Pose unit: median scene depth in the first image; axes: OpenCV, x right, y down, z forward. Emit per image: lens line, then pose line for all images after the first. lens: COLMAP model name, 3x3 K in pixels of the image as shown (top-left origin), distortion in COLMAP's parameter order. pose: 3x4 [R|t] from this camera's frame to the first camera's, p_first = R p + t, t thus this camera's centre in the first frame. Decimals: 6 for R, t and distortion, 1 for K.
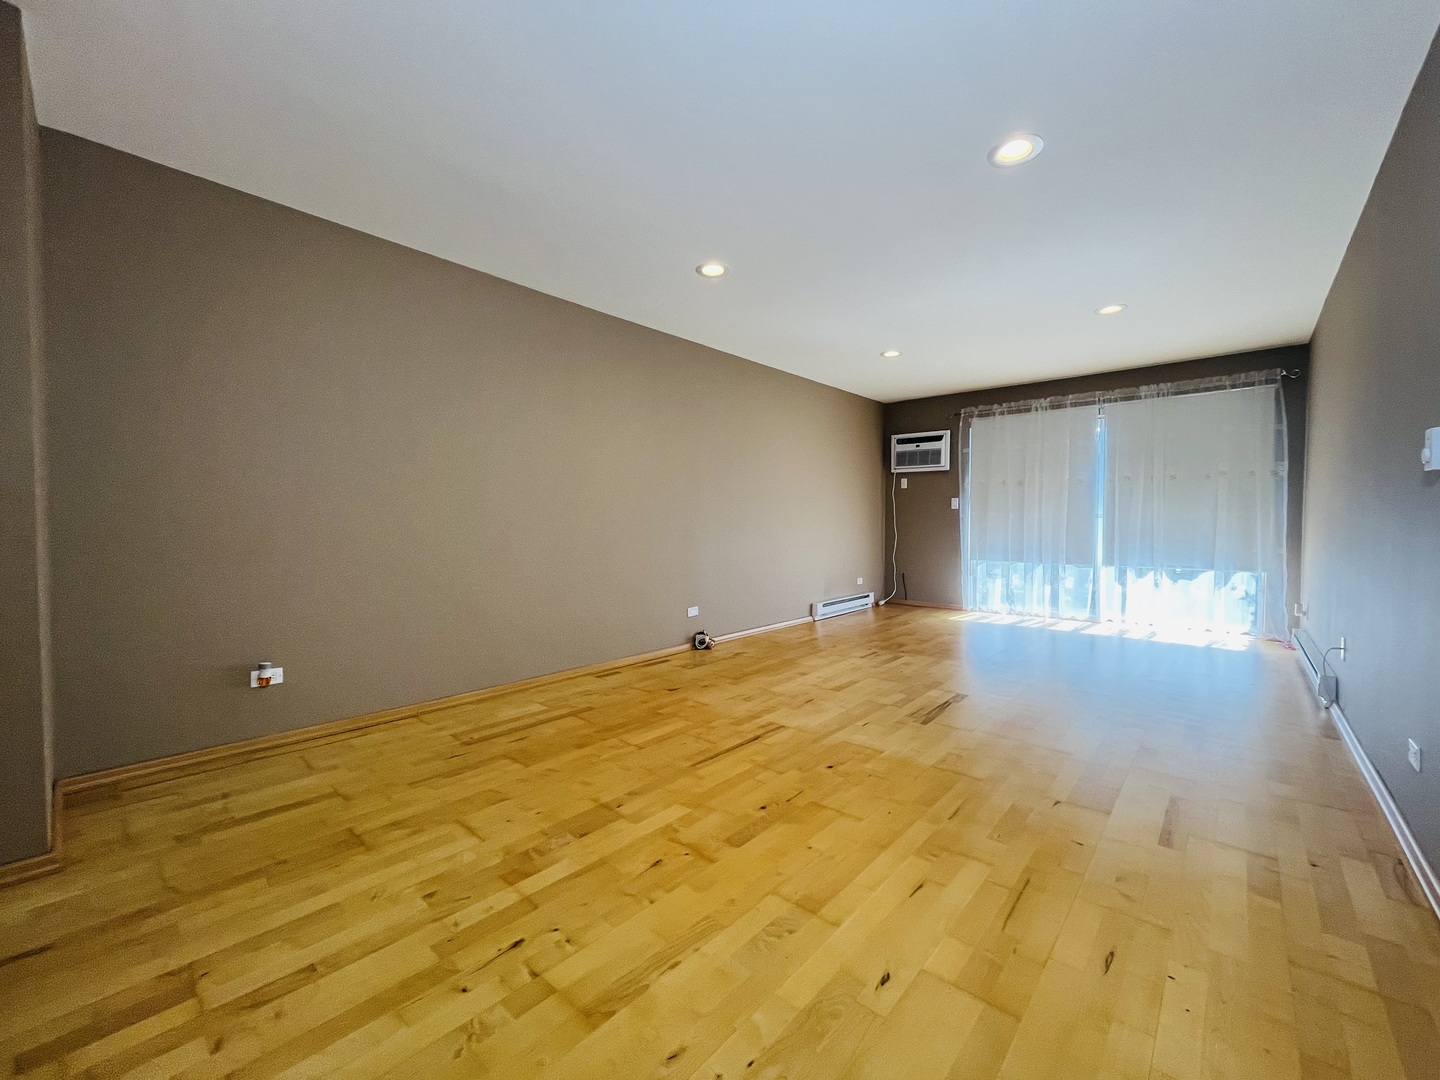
lens RADIAL K [[571.3, 0, 720.0], [0, 571.3, 540.0], [0, 0, 1]] dist [-0.000628, -0.000001]
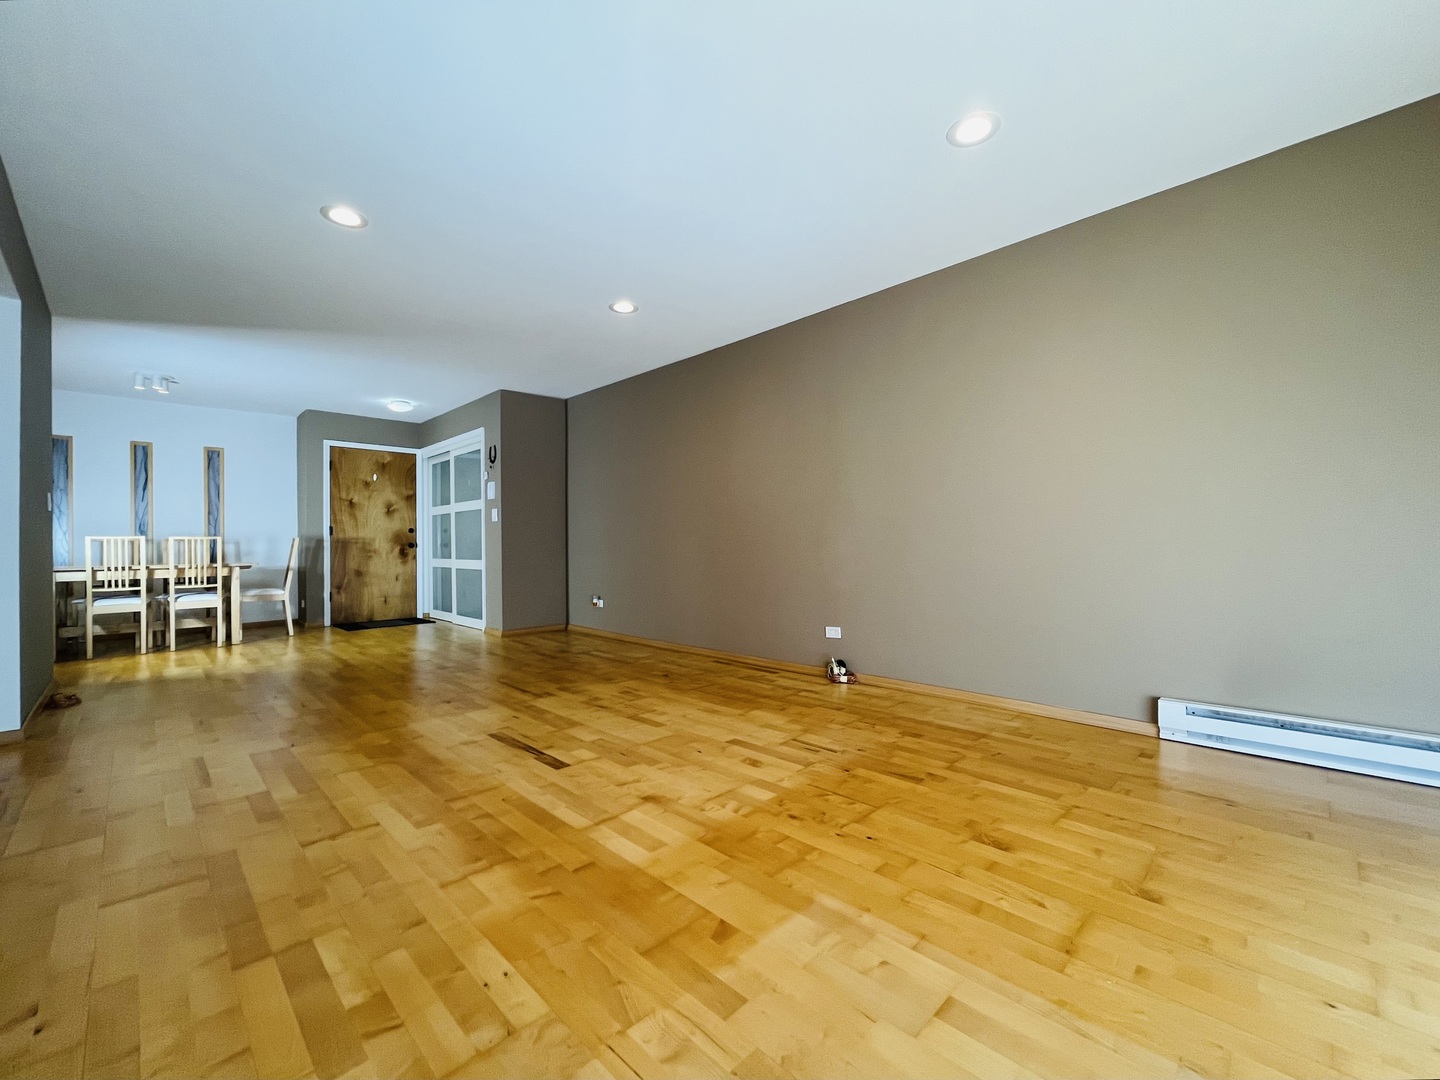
lens RADIAL K [[589.9, 0, 724.3], [0, 589.9, 540.7], [0, 0, 1]] dist [-0.002416, 0.000019]
pose [[-0.054271, -0.003300, -0.998521, 1.091100], [-0.019046, 0.999816, -0.002269, -0.001597], [0.998345, 0.018894, -0.054324, 1.195800]]
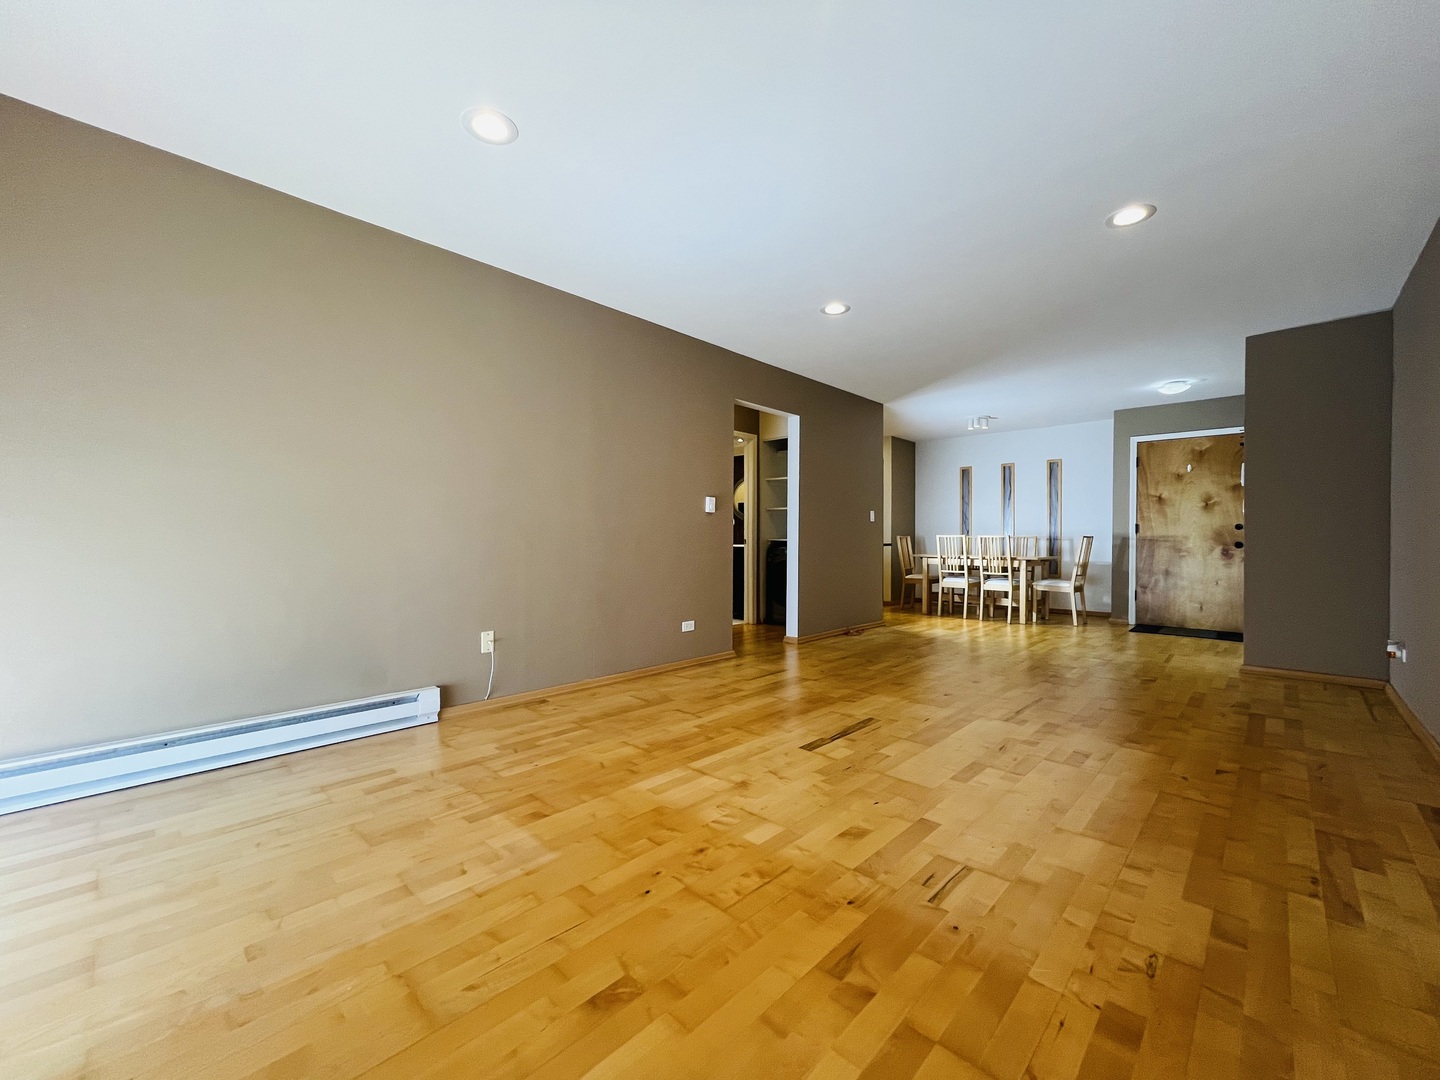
lens RADIAL K [[589.9, 0, 724.3], [0, 589.9, 540.7], [0, 0, 1]] dist [-0.002416, 0.000019]
pose [[-0.999685, -0.004135, 0.024769, 0.504246], [-0.003272, 0.999389, 0.034812, -0.037281], [-0.024898, 0.034720, -0.999087, 1.745362]]
